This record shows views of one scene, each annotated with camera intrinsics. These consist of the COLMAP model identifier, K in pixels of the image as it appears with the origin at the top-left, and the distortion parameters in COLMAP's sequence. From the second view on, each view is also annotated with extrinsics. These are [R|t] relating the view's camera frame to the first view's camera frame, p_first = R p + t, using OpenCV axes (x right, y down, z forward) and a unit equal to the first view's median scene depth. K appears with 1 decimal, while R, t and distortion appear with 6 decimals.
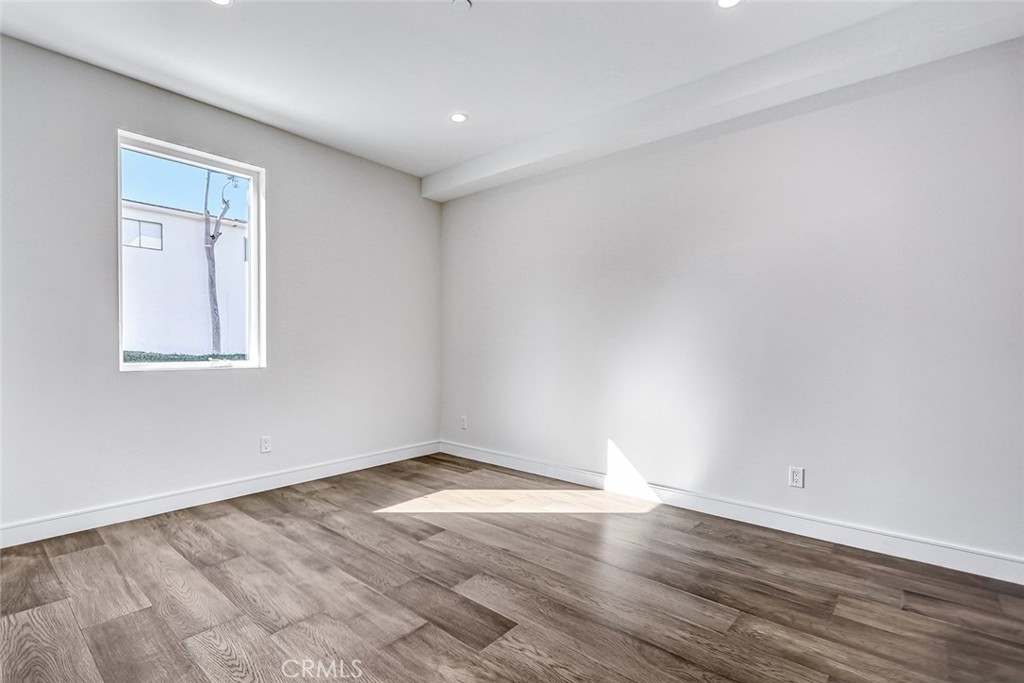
lens RADIAL K [[471.6, 0, 511.7], [0, 471.6, 343.1], [0, 0, 1]] dist [0.000709, -0.000759]
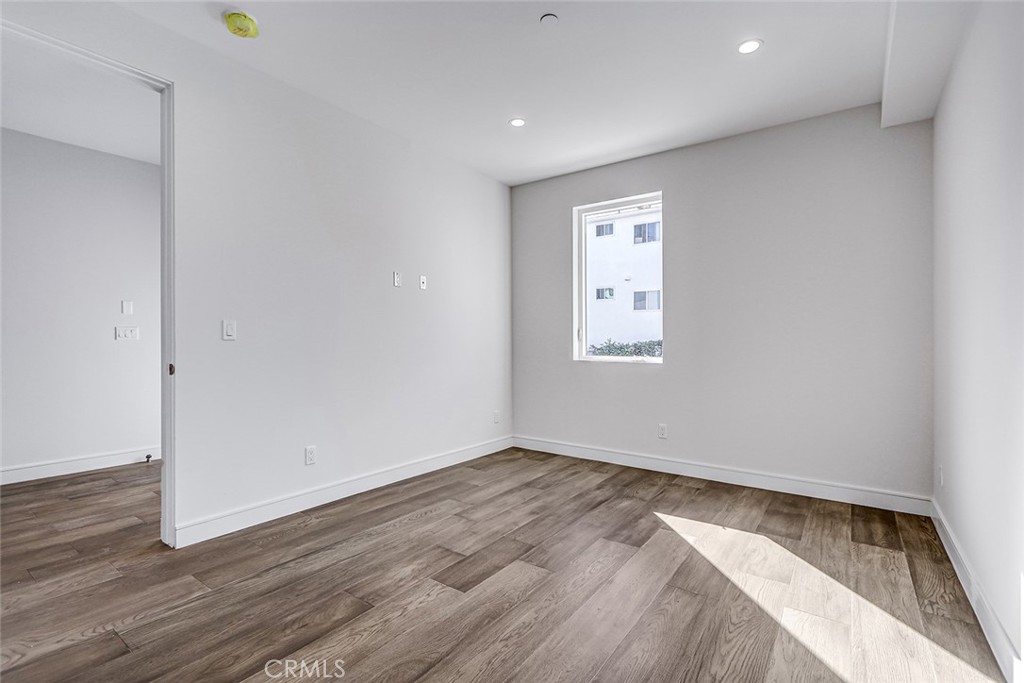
lens RADIAL K [[471.6, 0, 512.0], [0, 471.6, 343.4], [0, 0, 1]] dist [0.000709, -0.000759]
pose [[0.078594, -0.003597, -0.996900, 0.741091], [-0.001663, 0.999992, -0.003739, 0.000326], [0.996905, 0.001952, 0.078587, 0.656912]]
